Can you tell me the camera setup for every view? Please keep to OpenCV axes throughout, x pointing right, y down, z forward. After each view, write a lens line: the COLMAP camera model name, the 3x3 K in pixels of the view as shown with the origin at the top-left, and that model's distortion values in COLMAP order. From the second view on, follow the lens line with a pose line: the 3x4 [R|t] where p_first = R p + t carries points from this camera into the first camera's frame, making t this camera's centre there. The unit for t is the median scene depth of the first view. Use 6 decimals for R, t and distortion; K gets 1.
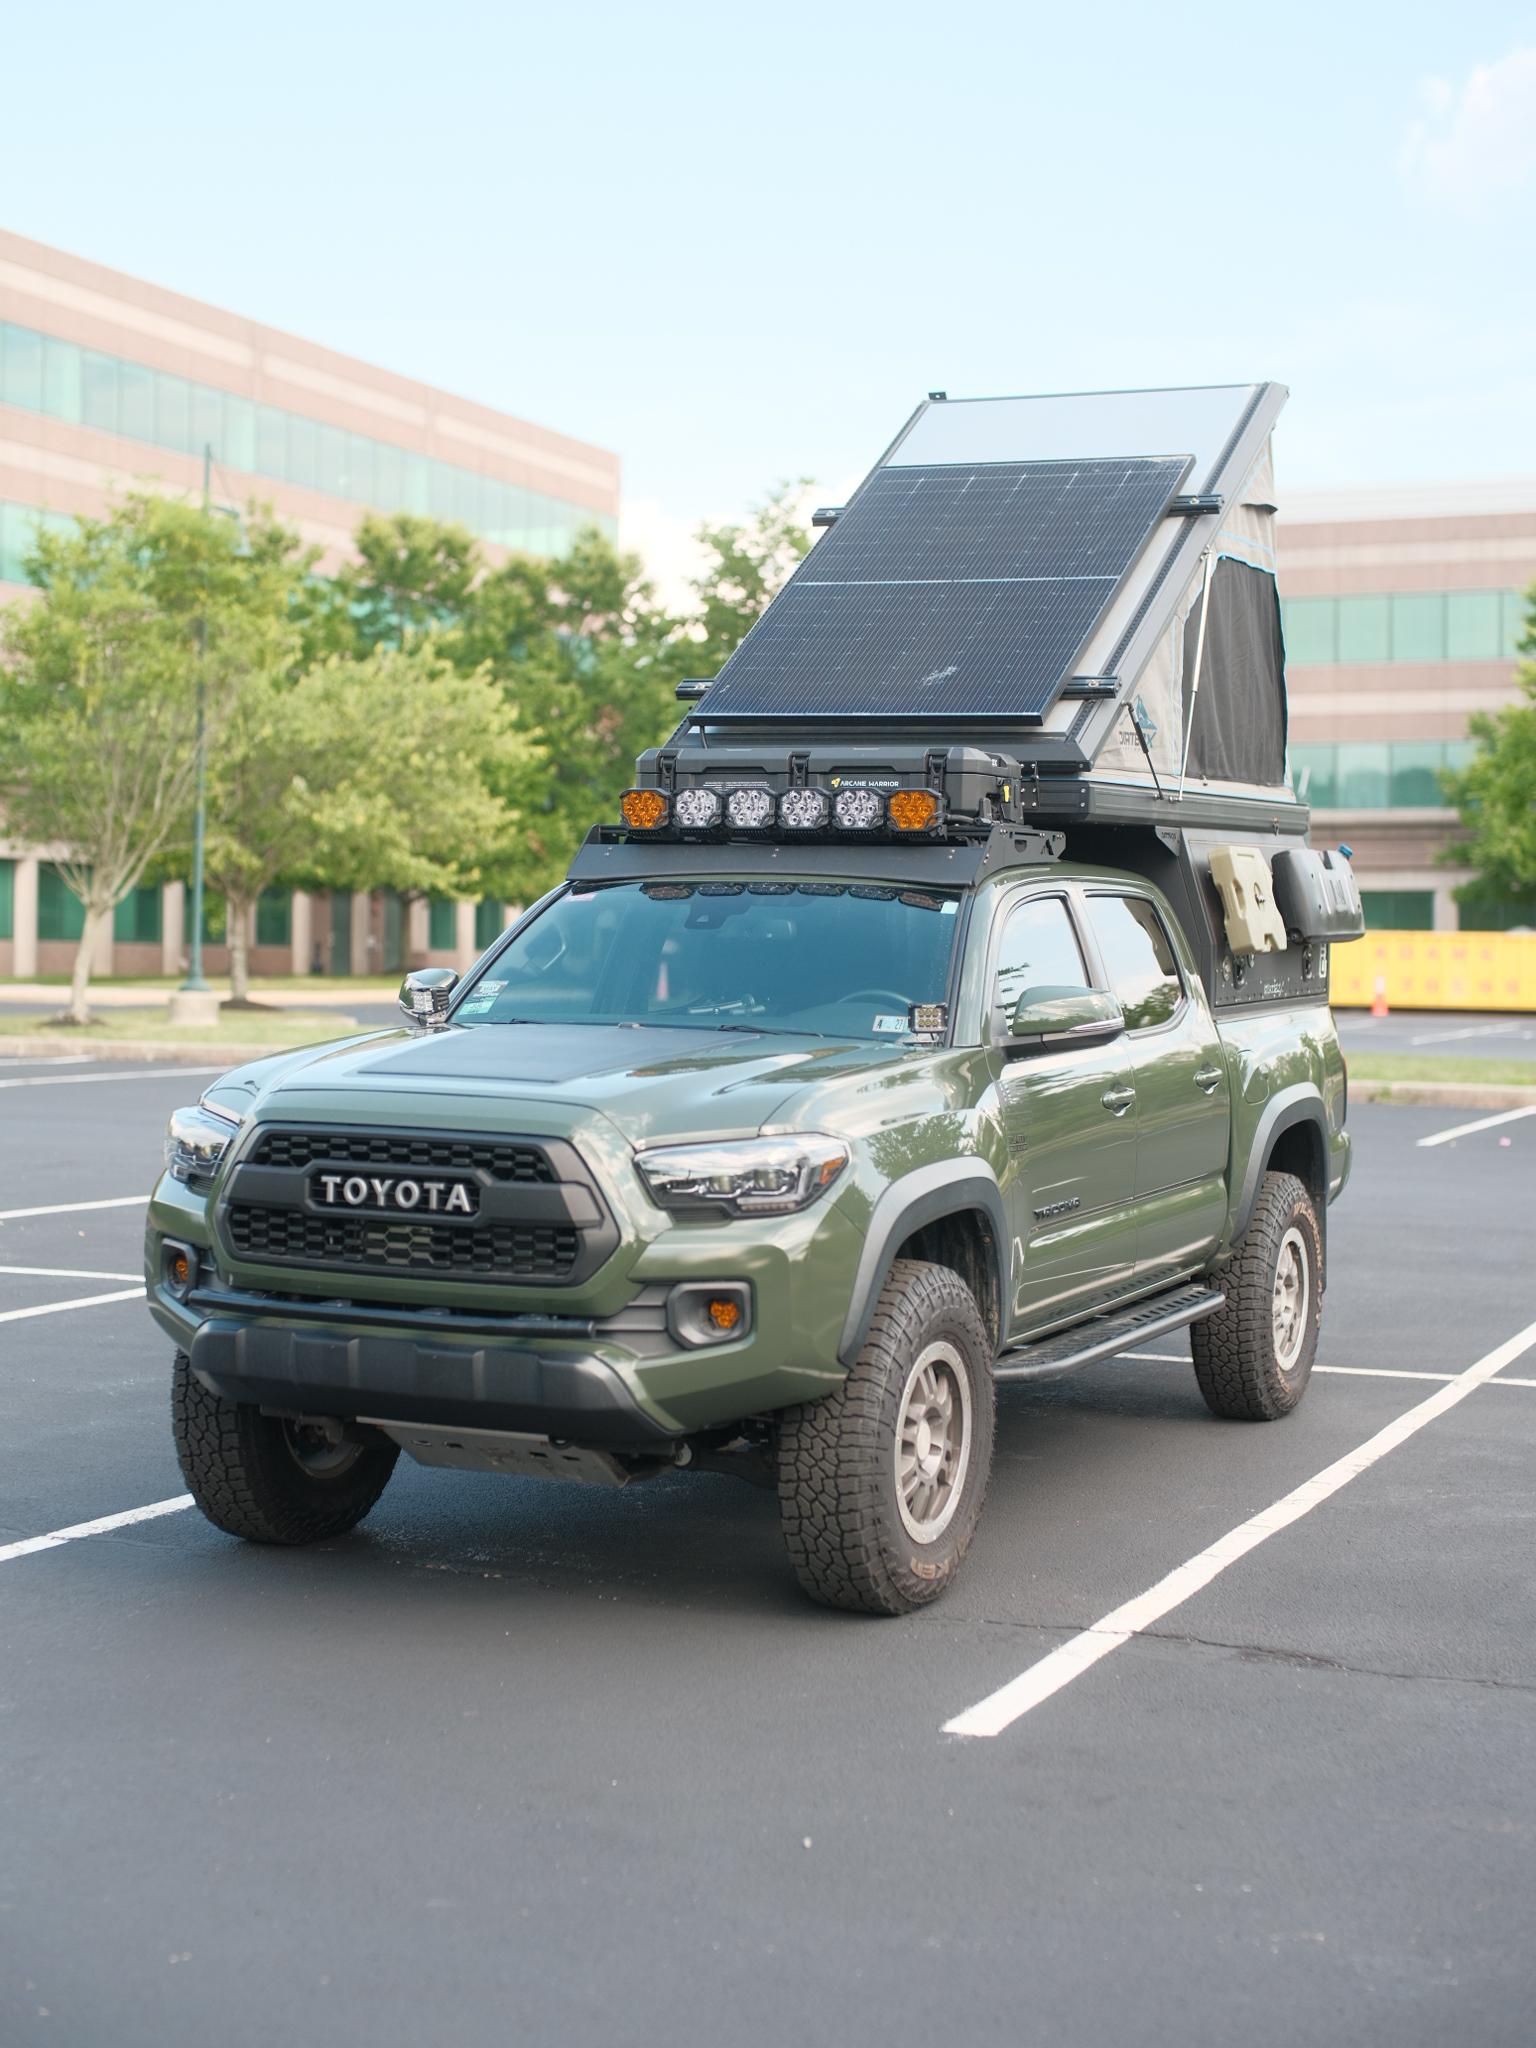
lens RADIAL K [[3035.3, 0, 744.5], [0, 3035.3, 1020.8], [0, 0, 1]] dist [-0.036402, -0.019264]
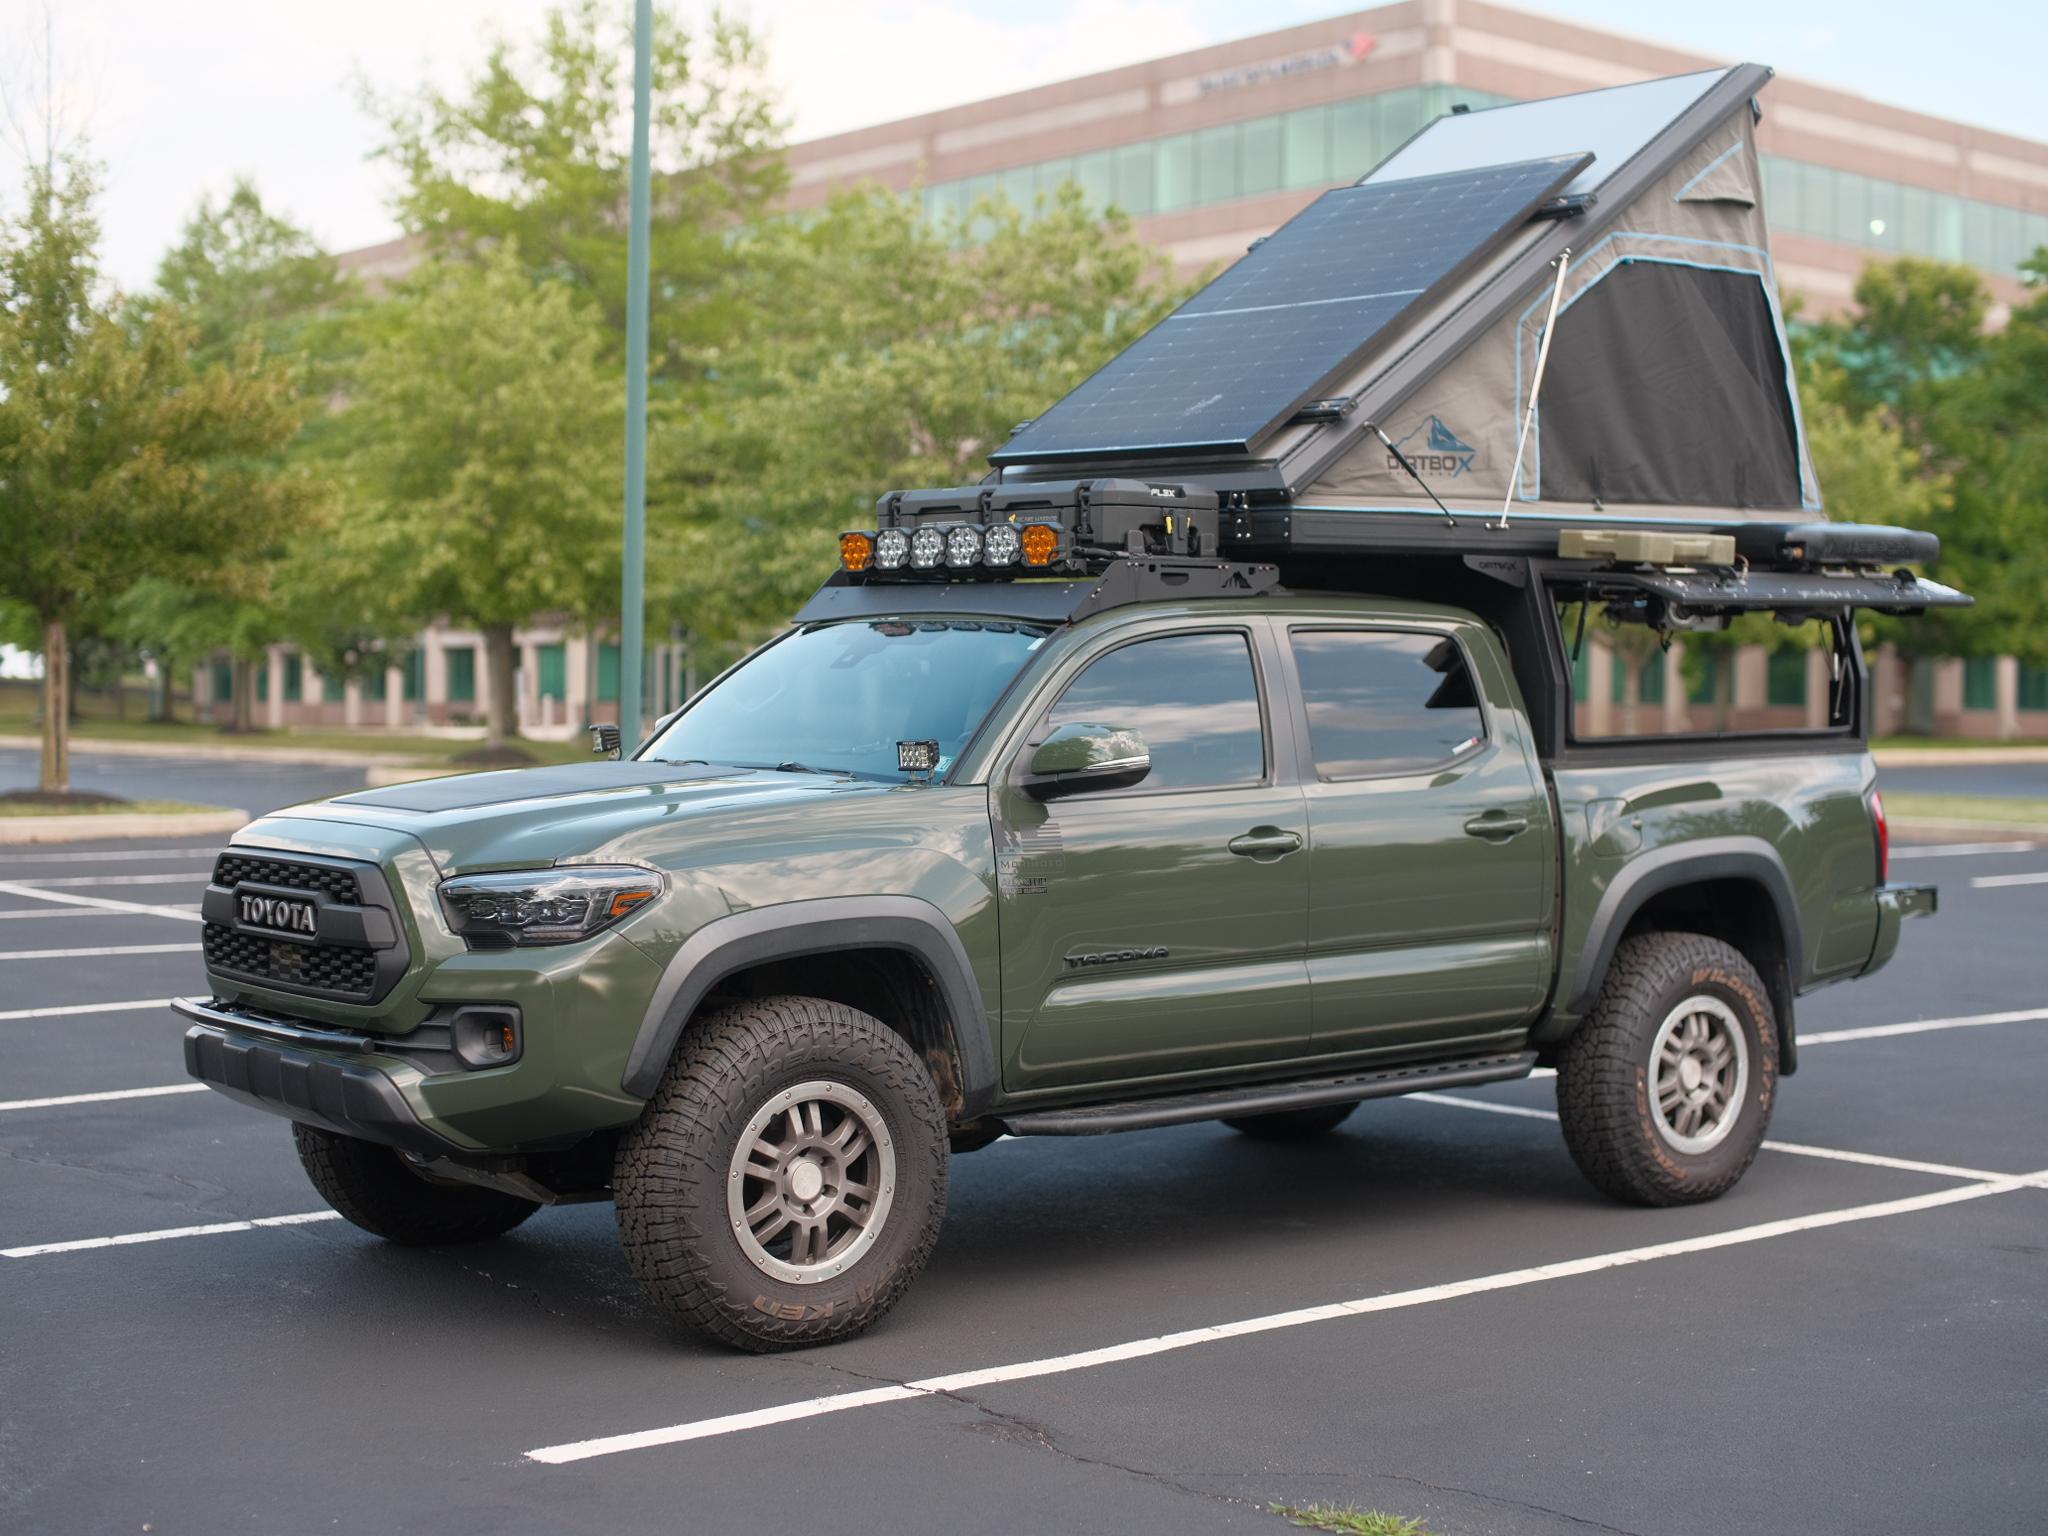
lens RADIAL K [[3053.9, 0, 1026.7], [0, 3053.9, 761.4], [0, 0, 1]] dist [-0.066645, 0.144854]
pose [[0.901264, 0.003277, -0.433258, 0.555244], [-0.006966, 0.999952, -0.006927, 0.008195], [0.433214, 0.009261, 0.901243, 0.133691]]
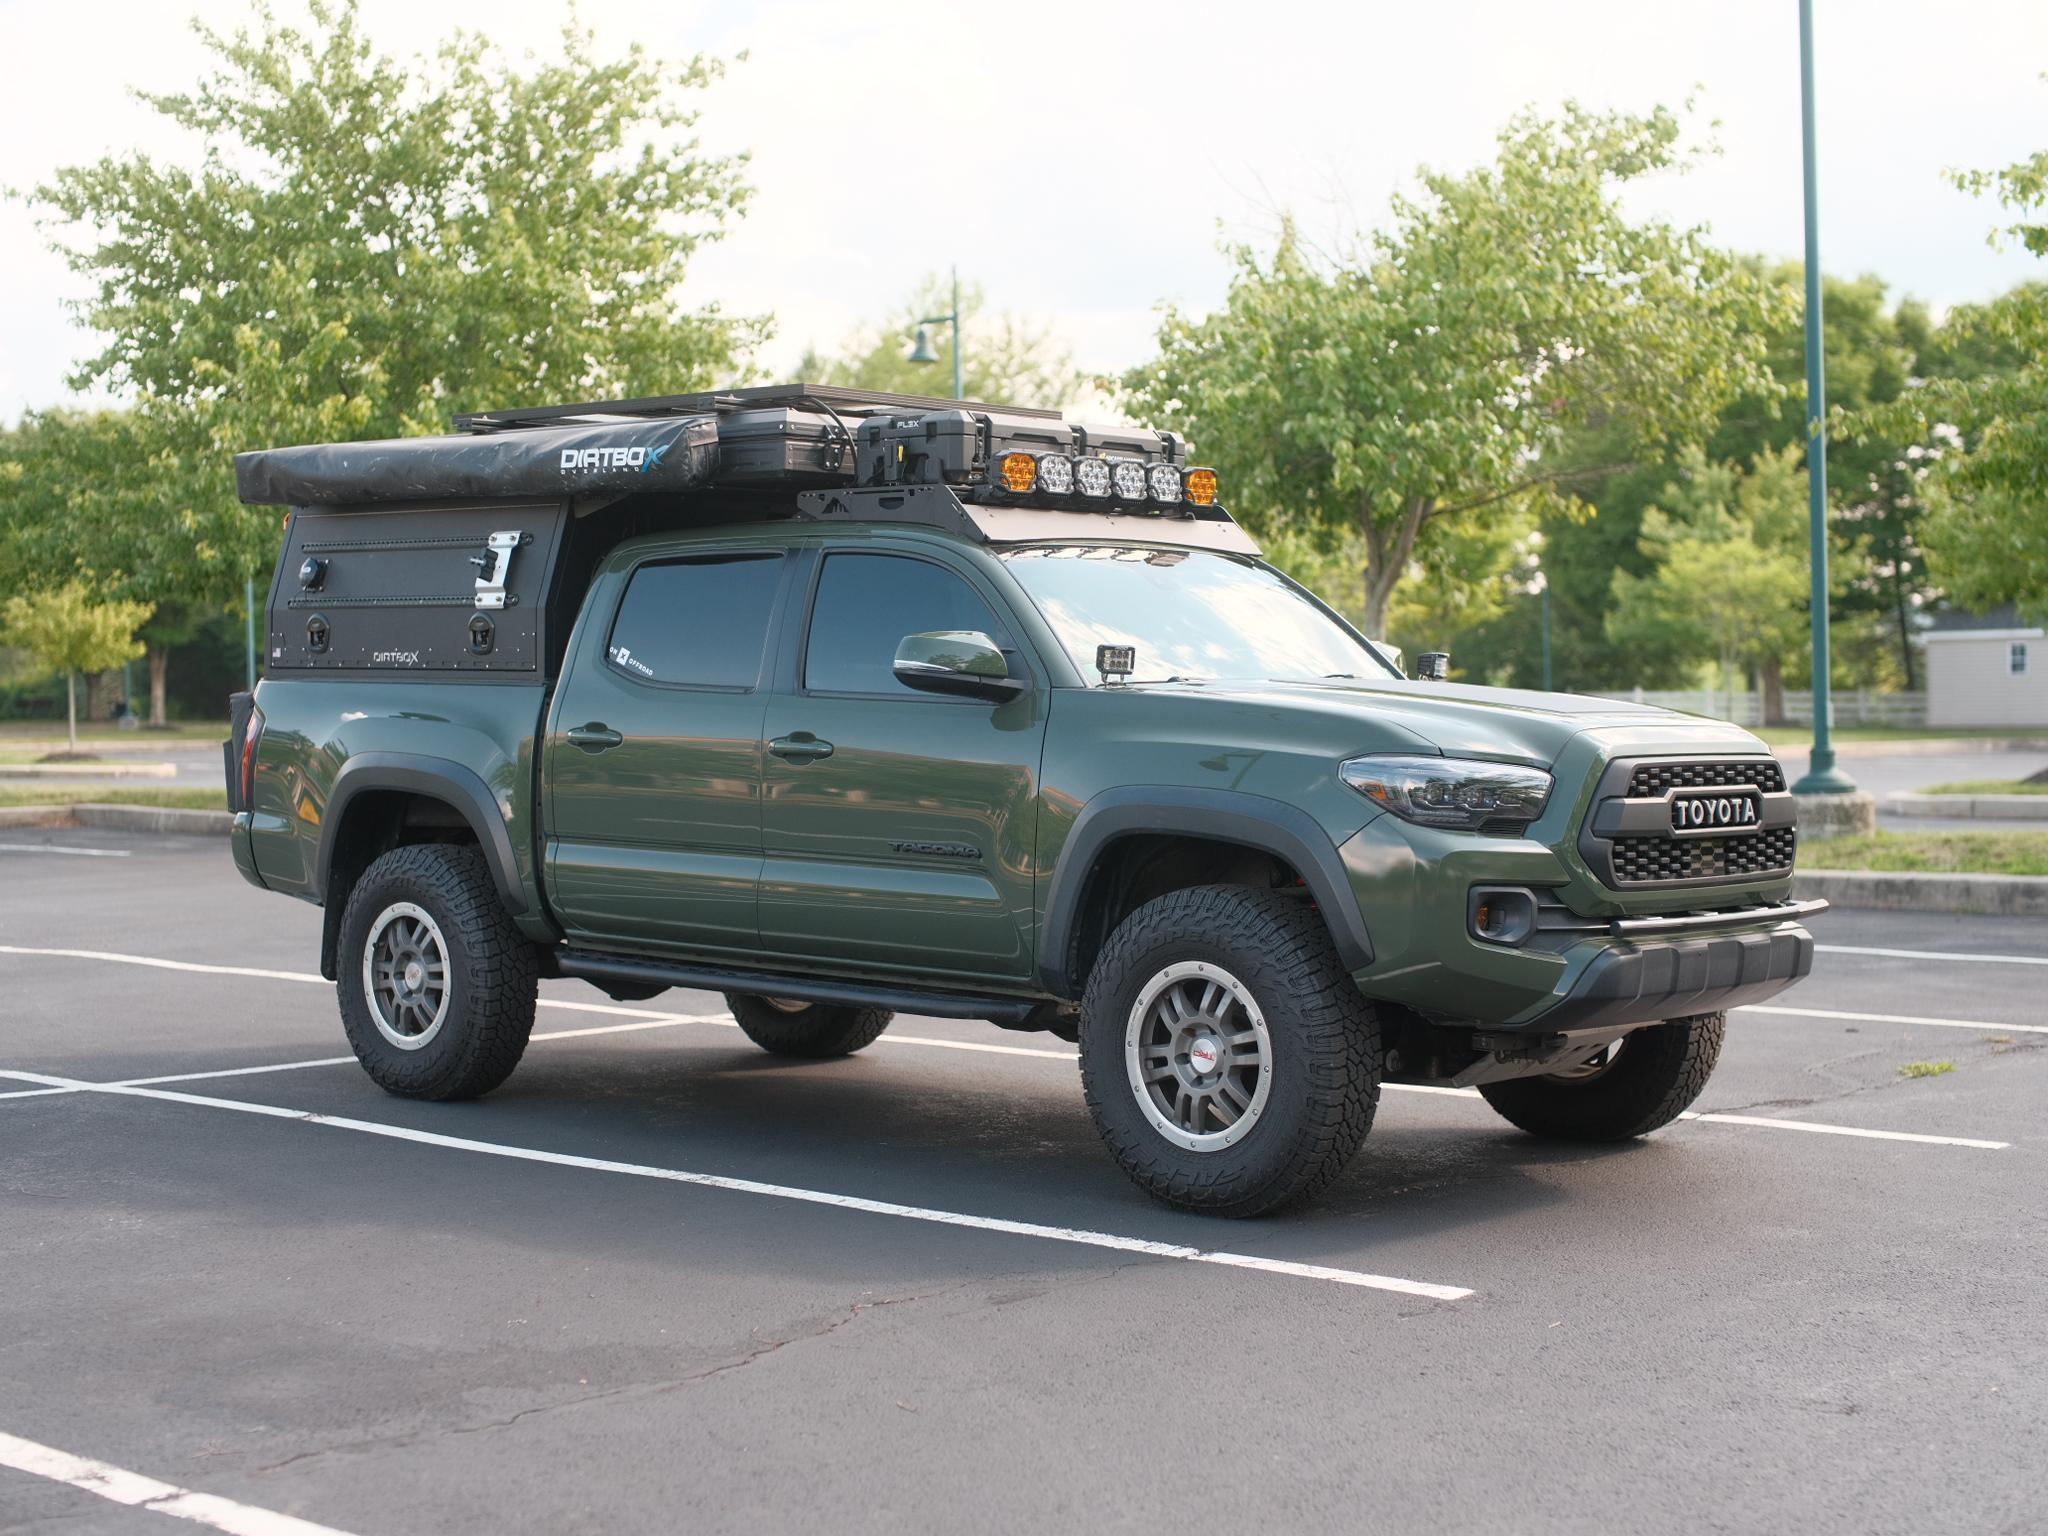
lens RADIAL K [[3041.3, 0, 1010.7], [0, 3041.3, 773.6], [0, 0, 1]] dist [-0.063917, 0.118165]
pose [[0.309457, -0.041849, 0.949992, -1.196412], [0.038196, 0.998772, 0.031556, -0.002915], [-0.950146, 0.026521, 0.310676, 0.843068]]
